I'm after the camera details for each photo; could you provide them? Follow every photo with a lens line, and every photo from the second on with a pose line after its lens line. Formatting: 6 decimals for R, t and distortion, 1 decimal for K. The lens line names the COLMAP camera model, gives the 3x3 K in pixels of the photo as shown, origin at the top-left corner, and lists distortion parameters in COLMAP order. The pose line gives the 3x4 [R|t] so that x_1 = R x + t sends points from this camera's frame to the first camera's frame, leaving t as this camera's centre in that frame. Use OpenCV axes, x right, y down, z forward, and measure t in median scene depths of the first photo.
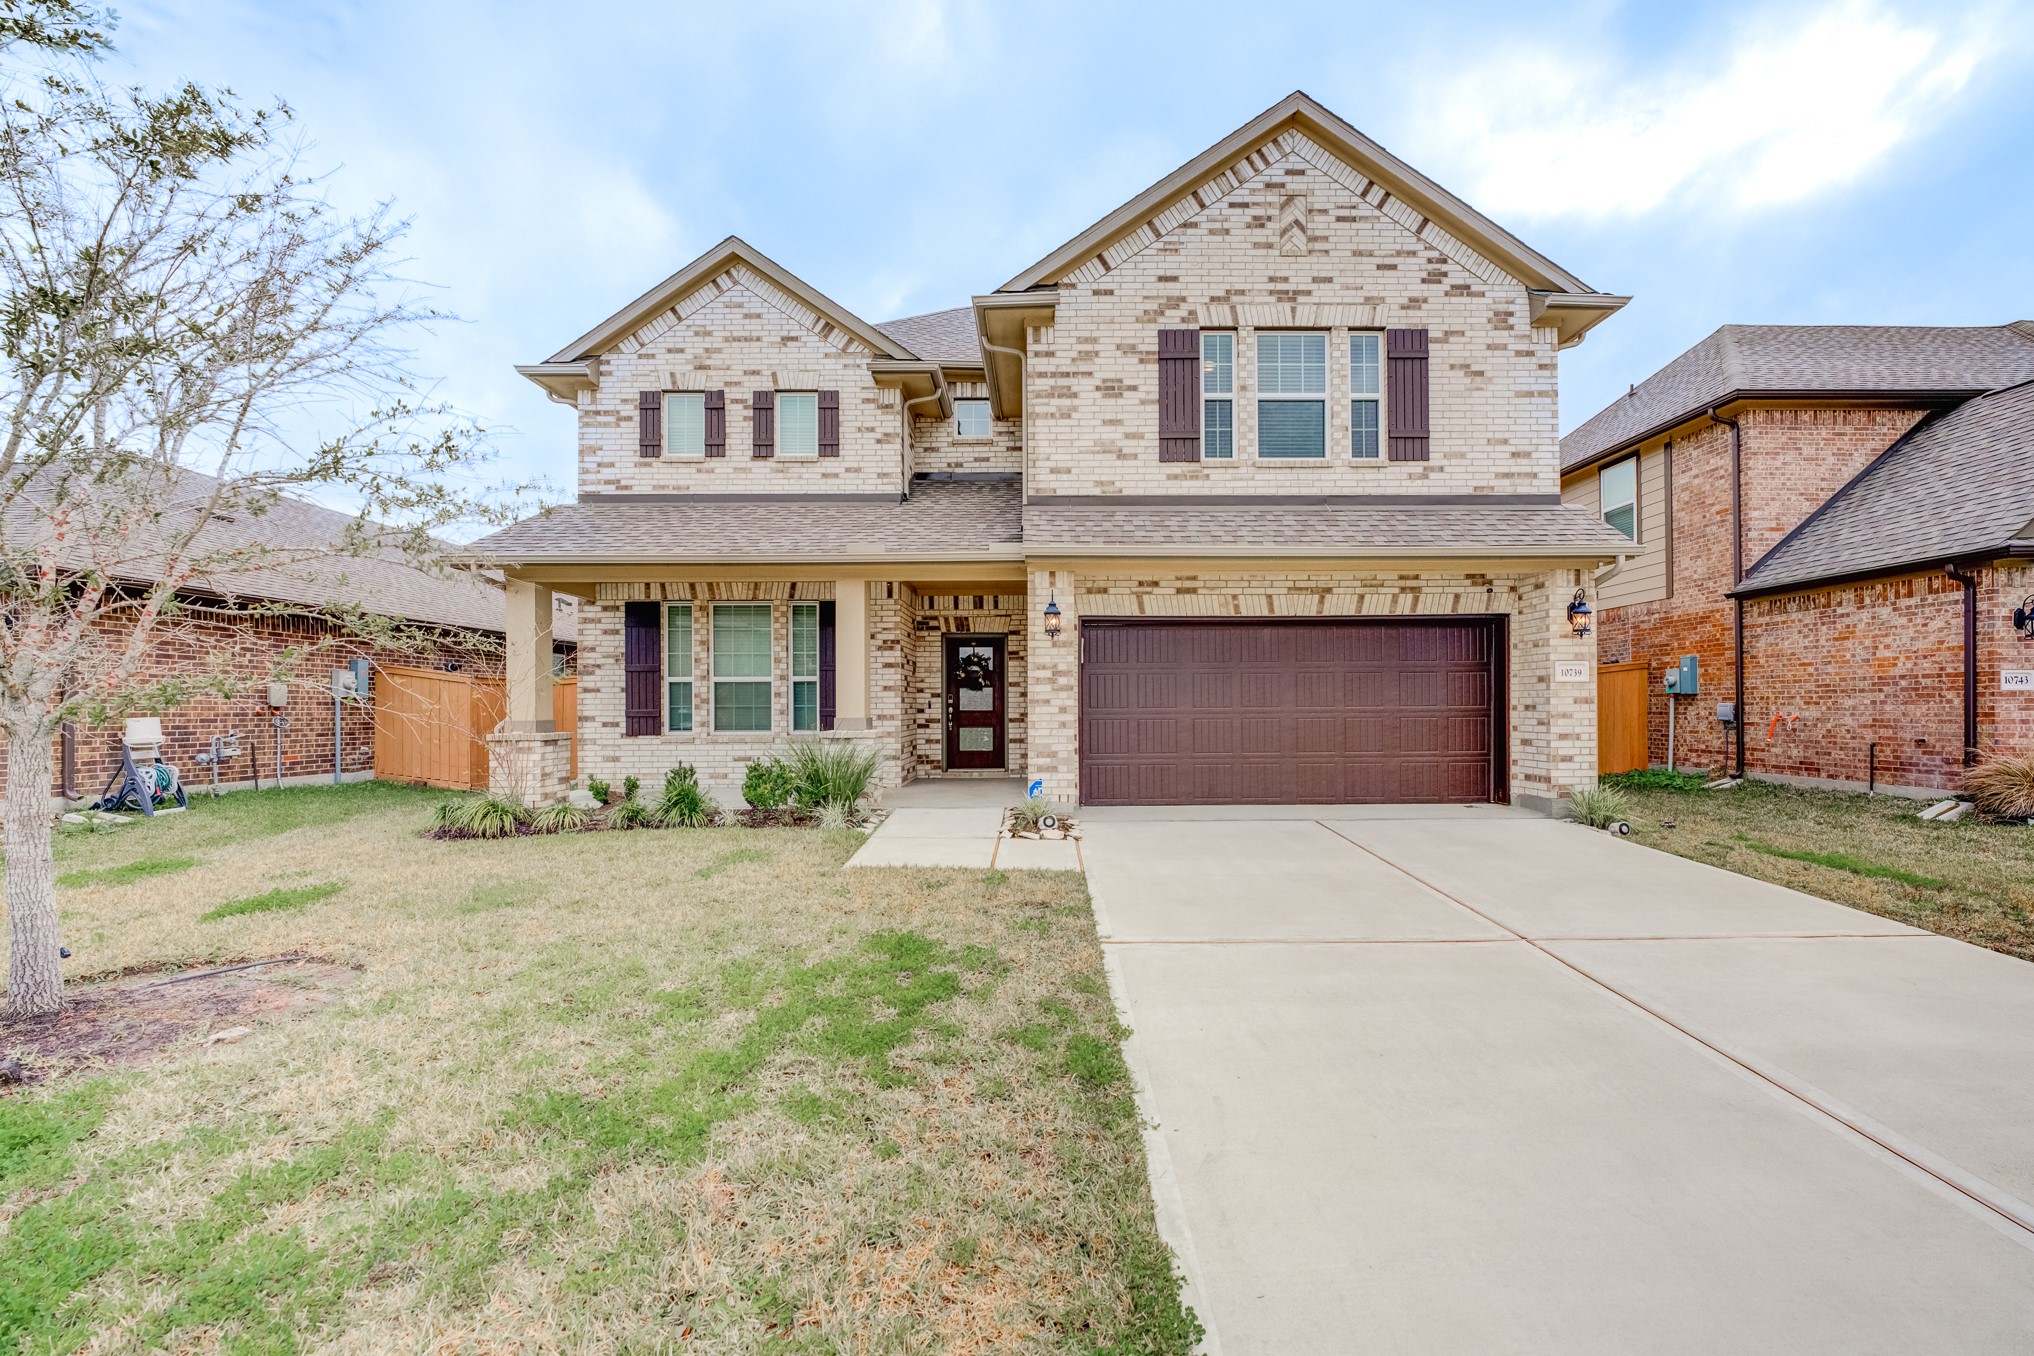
lens RADIAL K [[834.8, 0, 1061.5], [0, 834.8, 707.2], [0, 0, 1]] dist [-0.007788, -0.000026]
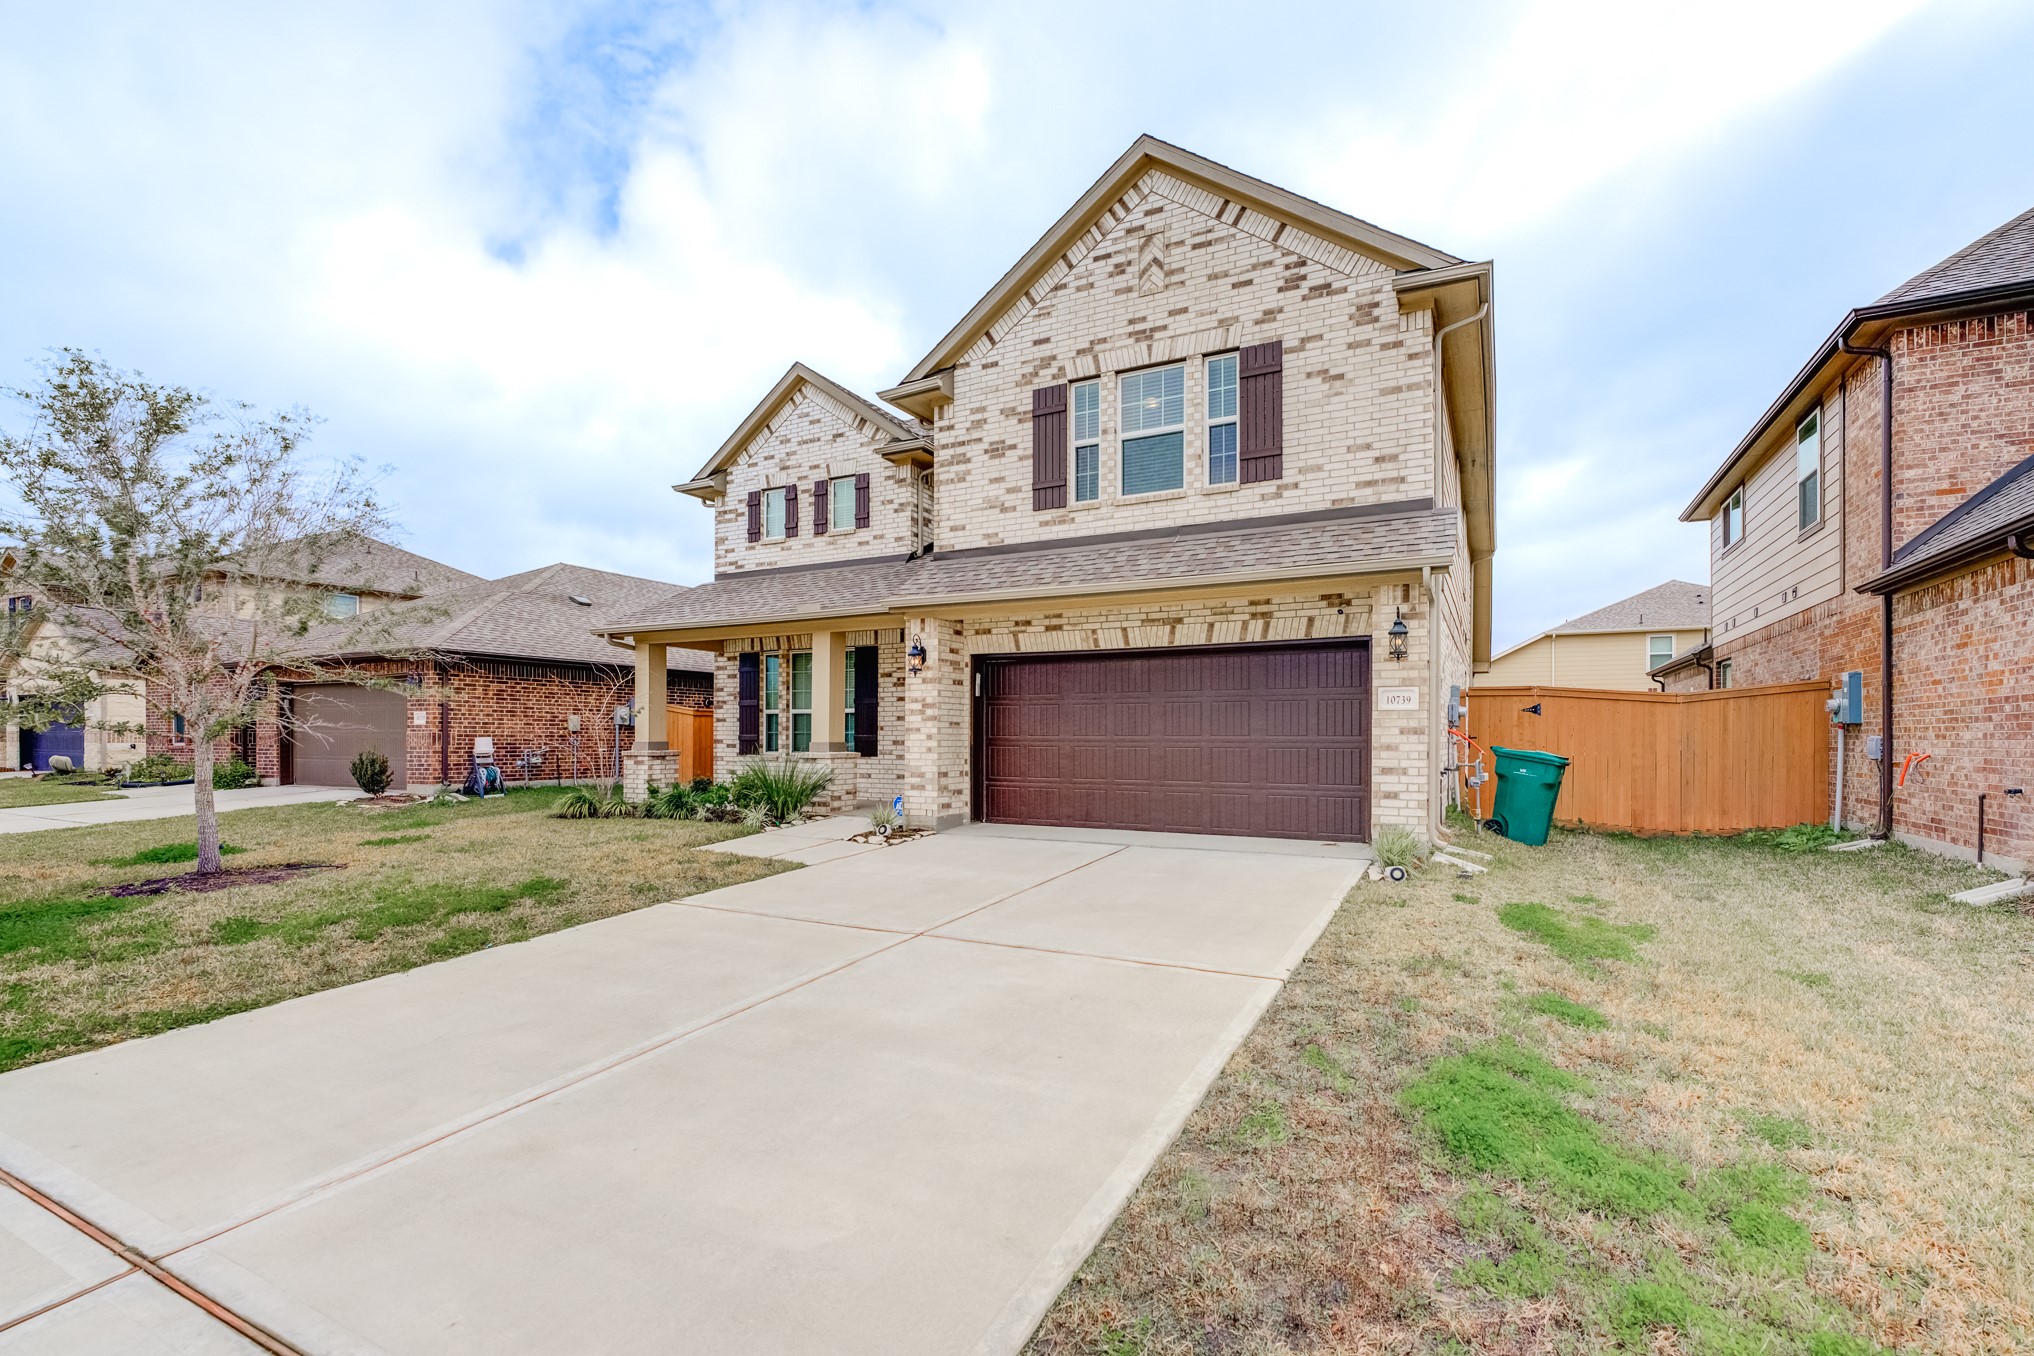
lens RADIAL K [[883.8, 0, 1097.0], [0, 883.8, 739.2], [0, 0, 1]] dist [-0.006428, -0.000339]
pose [[0.893153, 0.008798, -0.449667, 0.708051], [-0.007230, 0.999960, 0.005204, -0.001724], [0.449695, -0.001396, 0.893181, 0.002750]]
